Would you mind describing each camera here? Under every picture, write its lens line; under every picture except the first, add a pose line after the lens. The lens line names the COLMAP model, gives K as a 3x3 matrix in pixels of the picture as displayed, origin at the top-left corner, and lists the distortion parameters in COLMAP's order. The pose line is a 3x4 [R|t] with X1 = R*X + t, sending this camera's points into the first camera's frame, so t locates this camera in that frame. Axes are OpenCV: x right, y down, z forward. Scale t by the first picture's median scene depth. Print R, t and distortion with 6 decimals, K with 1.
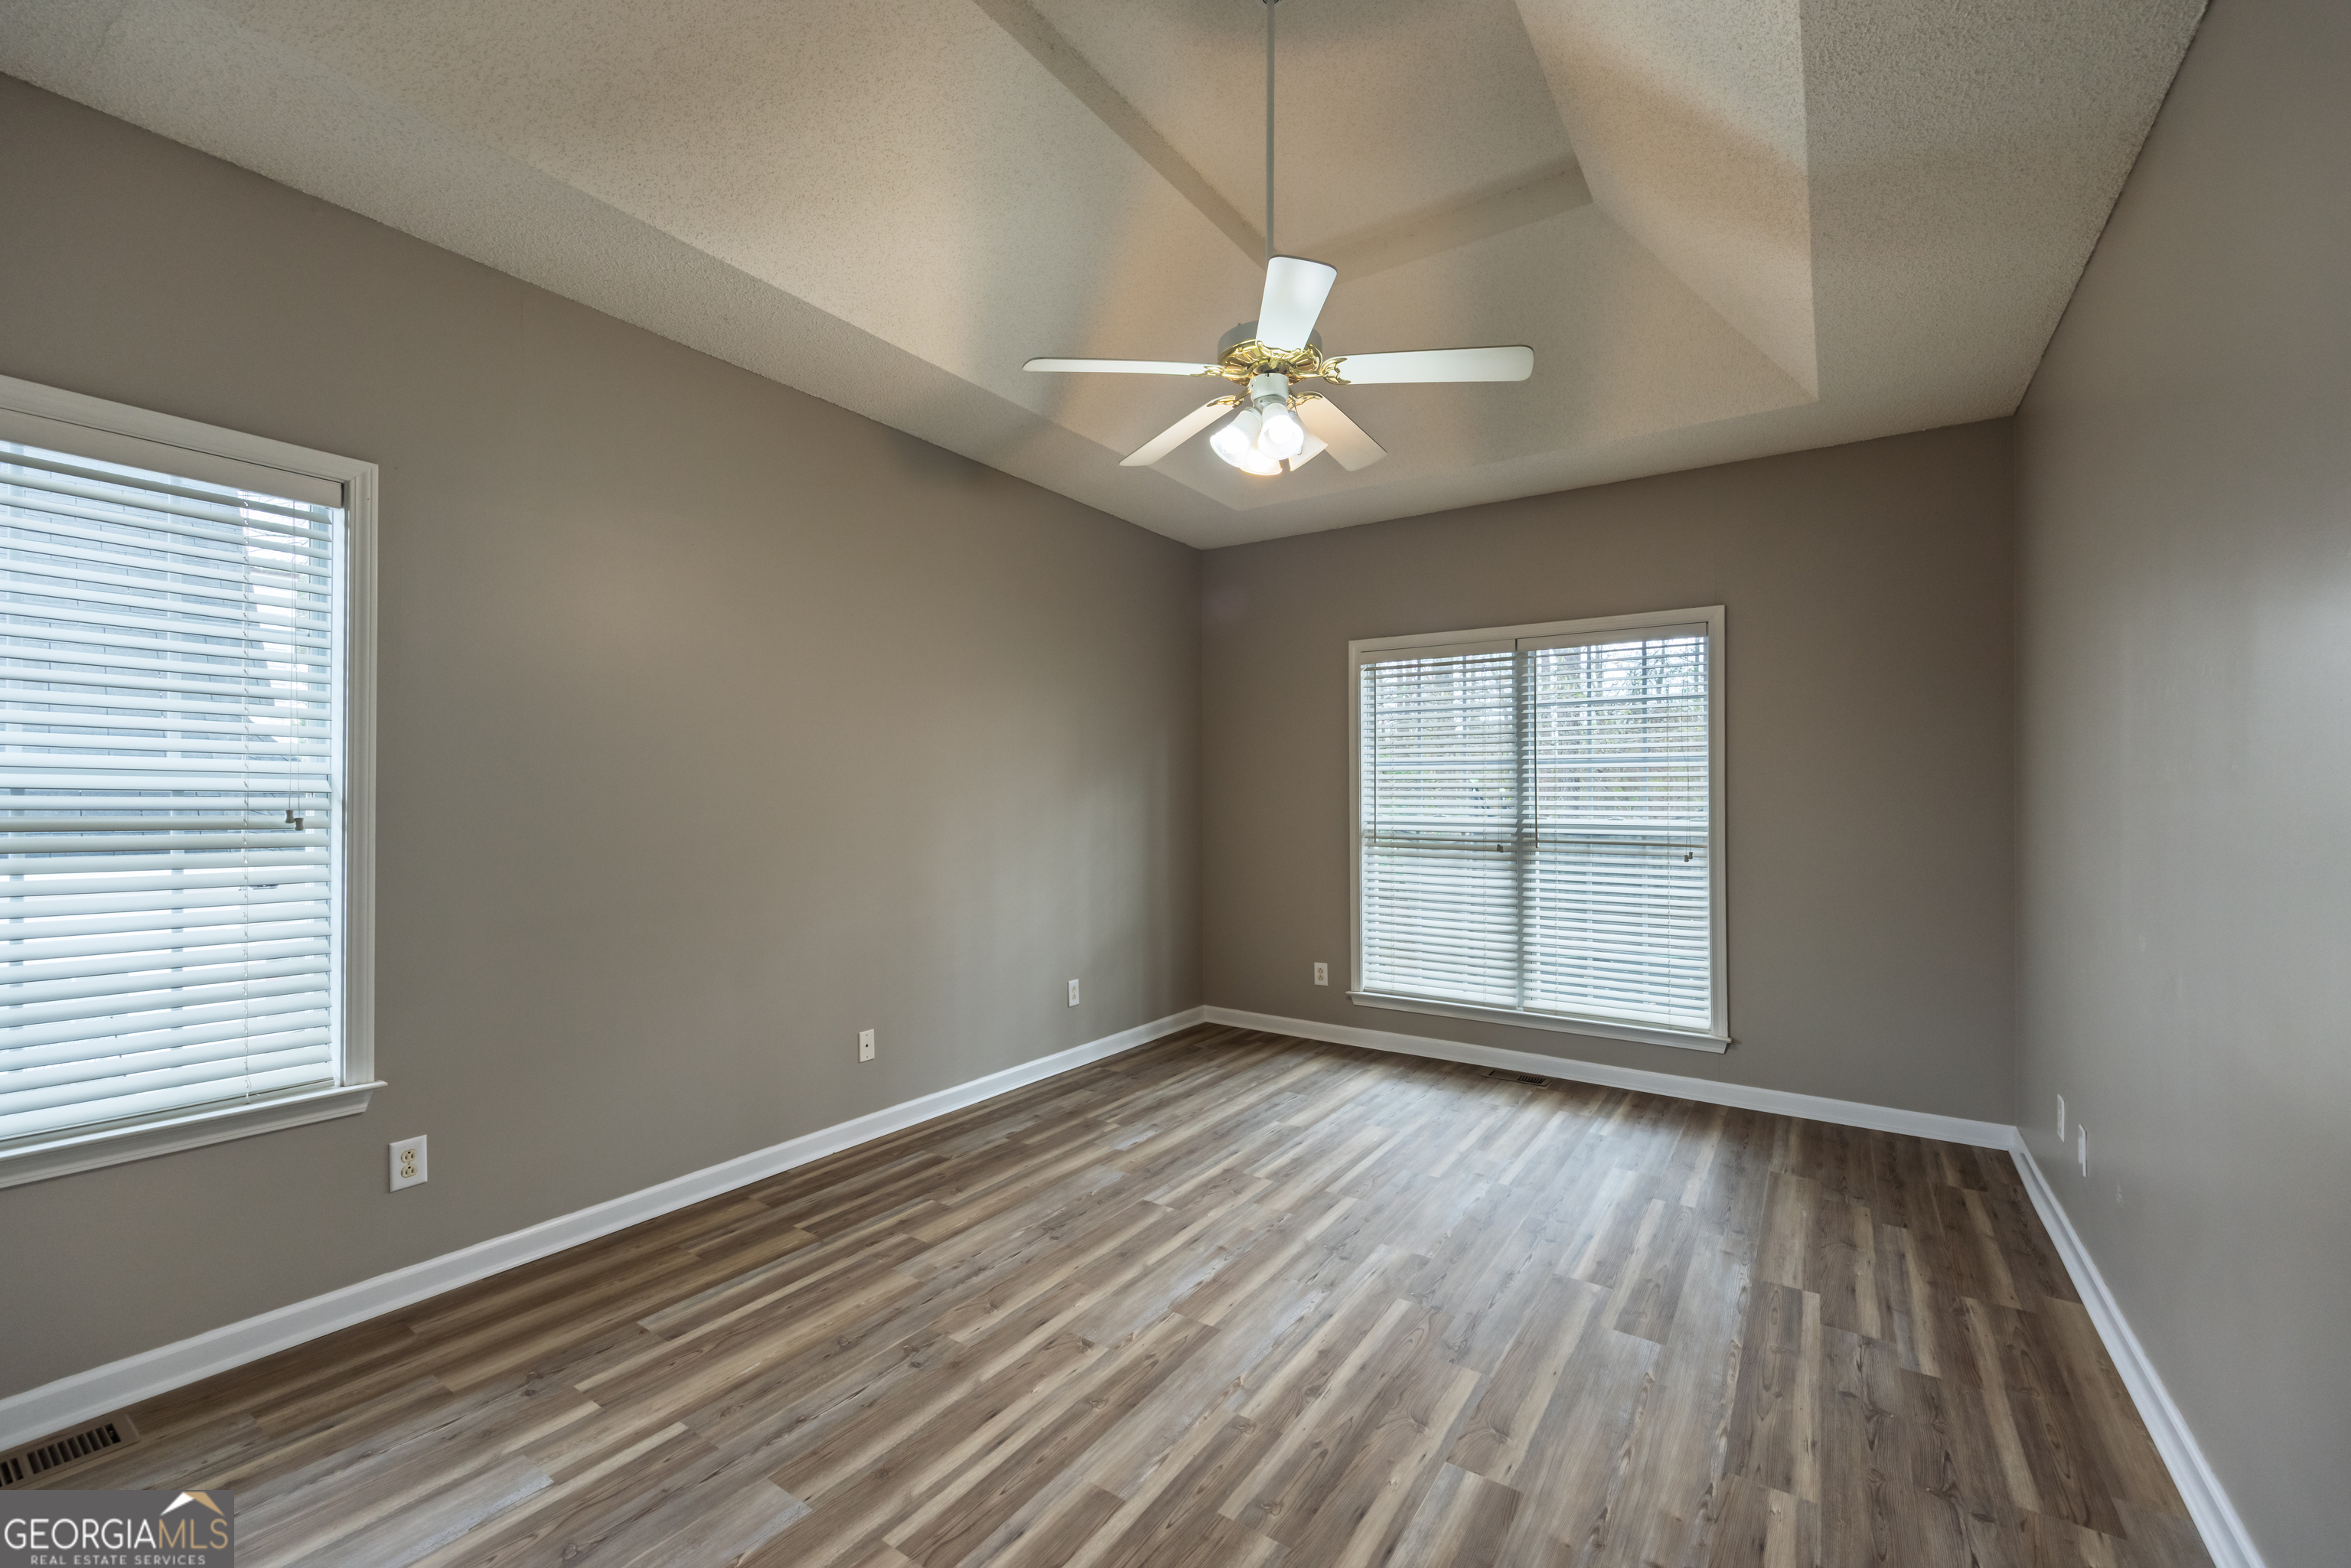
lens RADIAL K [[958.2, 0, 1175.5], [0, 958.2, 784.0], [0, 0, 1]] dist [-0.000408, 0.000037]
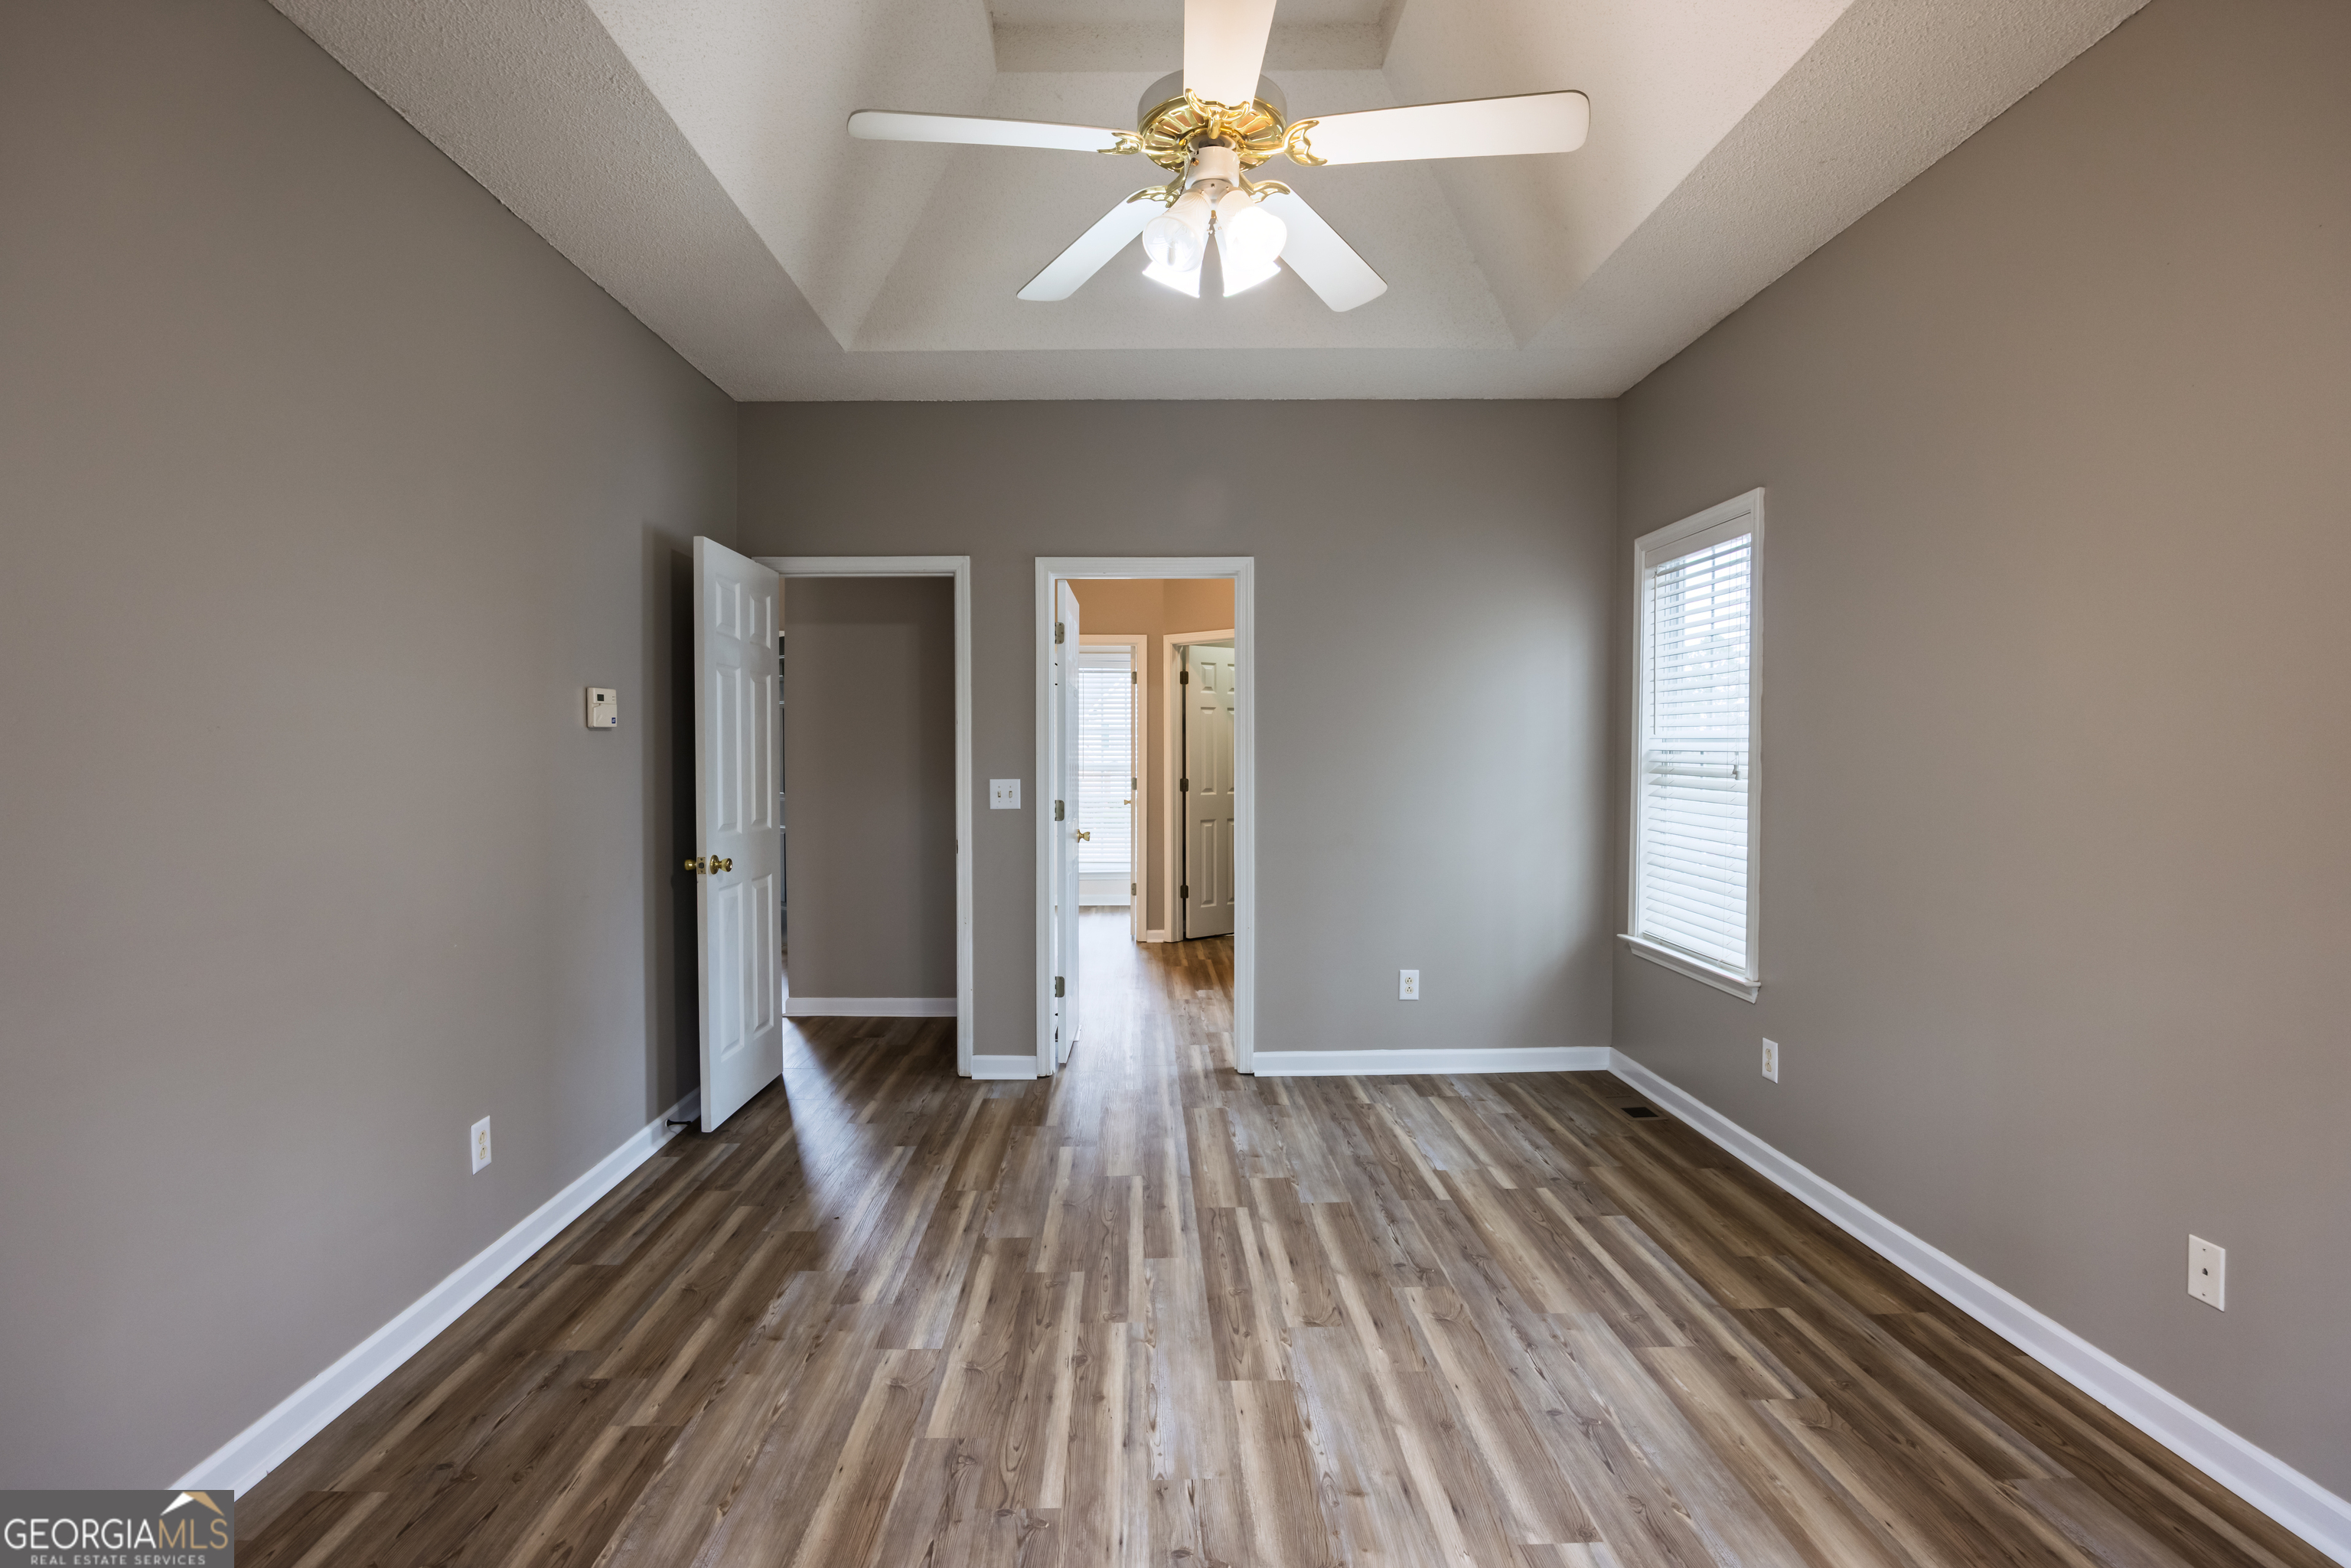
lens RADIAL K [[1151.2, 0, 1175.5], [0, 1151.2, 784.0], [0, 0, 1]] dist [-0.003062, -0.000666]
pose [[-0.812357, 0.020403, -0.582804, 0.698778], [0.014774, 0.999787, 0.014408, 0.019099], [0.582974, 0.003094, -0.812485, 1.893325]]
